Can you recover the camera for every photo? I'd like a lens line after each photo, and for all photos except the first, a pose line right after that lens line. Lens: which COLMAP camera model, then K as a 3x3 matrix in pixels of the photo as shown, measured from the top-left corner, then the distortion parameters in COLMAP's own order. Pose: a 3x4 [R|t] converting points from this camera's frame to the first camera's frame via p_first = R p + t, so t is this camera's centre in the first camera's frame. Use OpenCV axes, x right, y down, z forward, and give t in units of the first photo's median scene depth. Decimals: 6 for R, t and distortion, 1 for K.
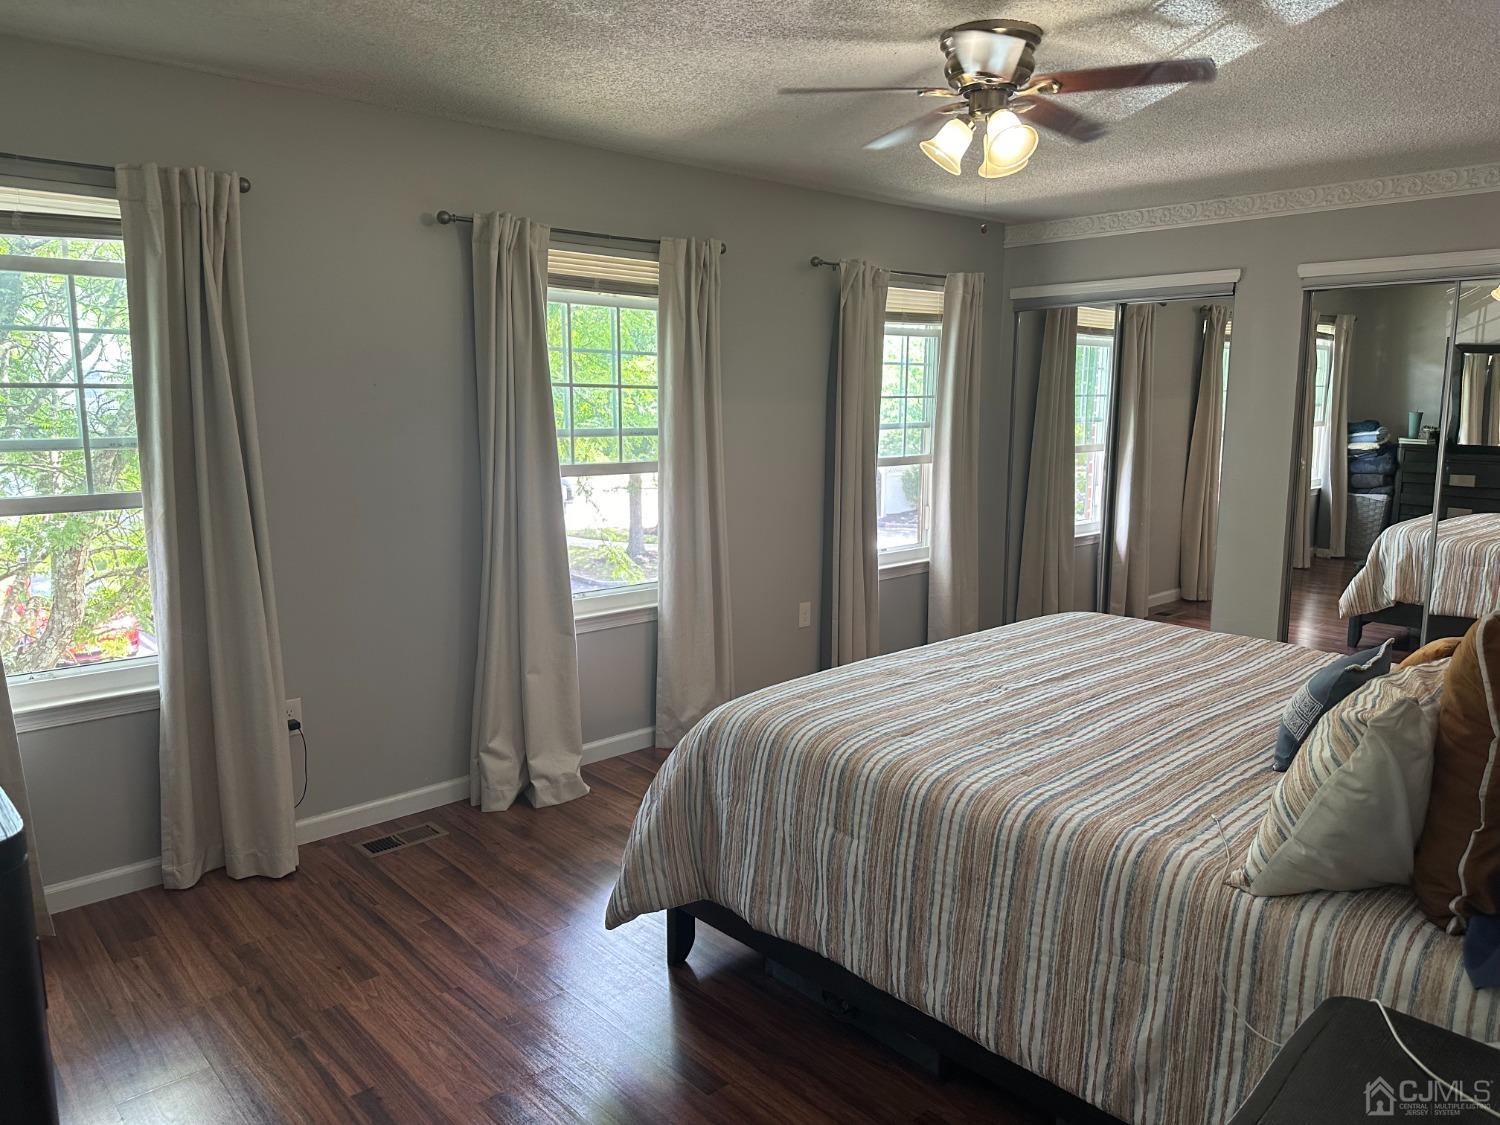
lens RADIAL K [[1050.7, 0, 765.6], [0, 1050.7, 560.5], [0, 0, 1]] dist [0.076848, -0.100332]
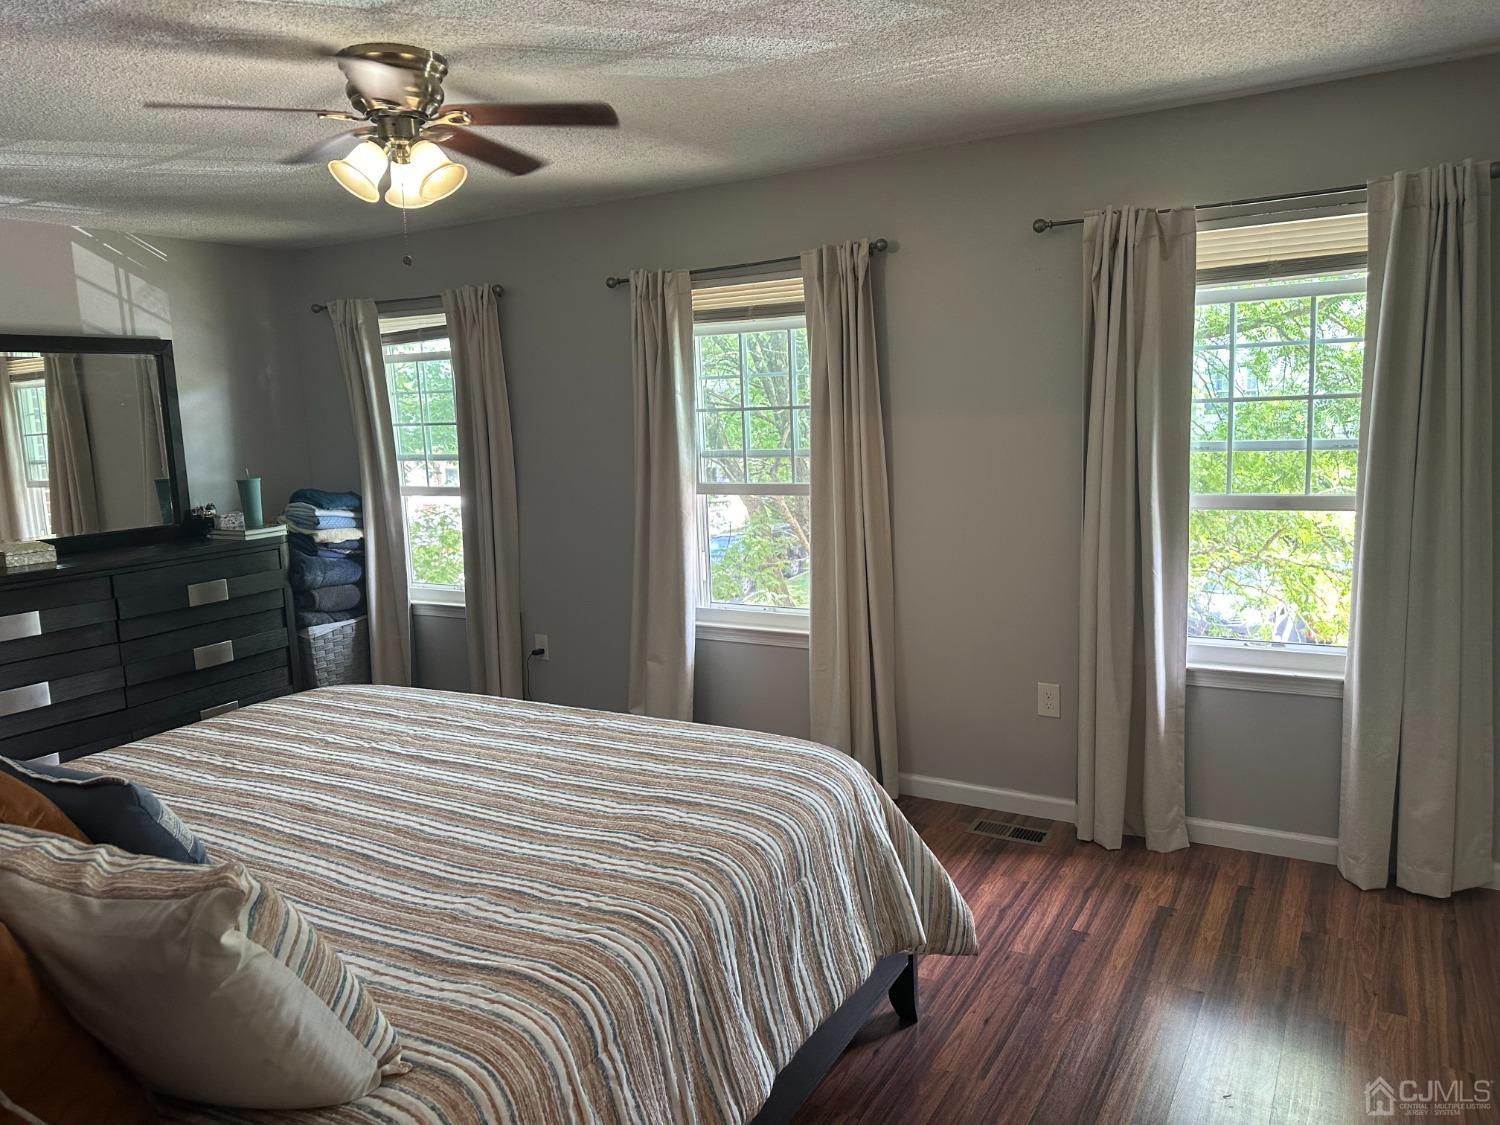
lens RADIAL K [[1075.9, 0, 764.3], [0, 1075.9, 560.2], [0, 0, 1]] dist [0.004621, 0.003782]
pose [[0.294431, 0.113880, -0.948863, 1.205174], [-0.110044, 0.990311, 0.084708, -0.157715], [0.949316, 0.079476, 0.304110, 1.014079]]
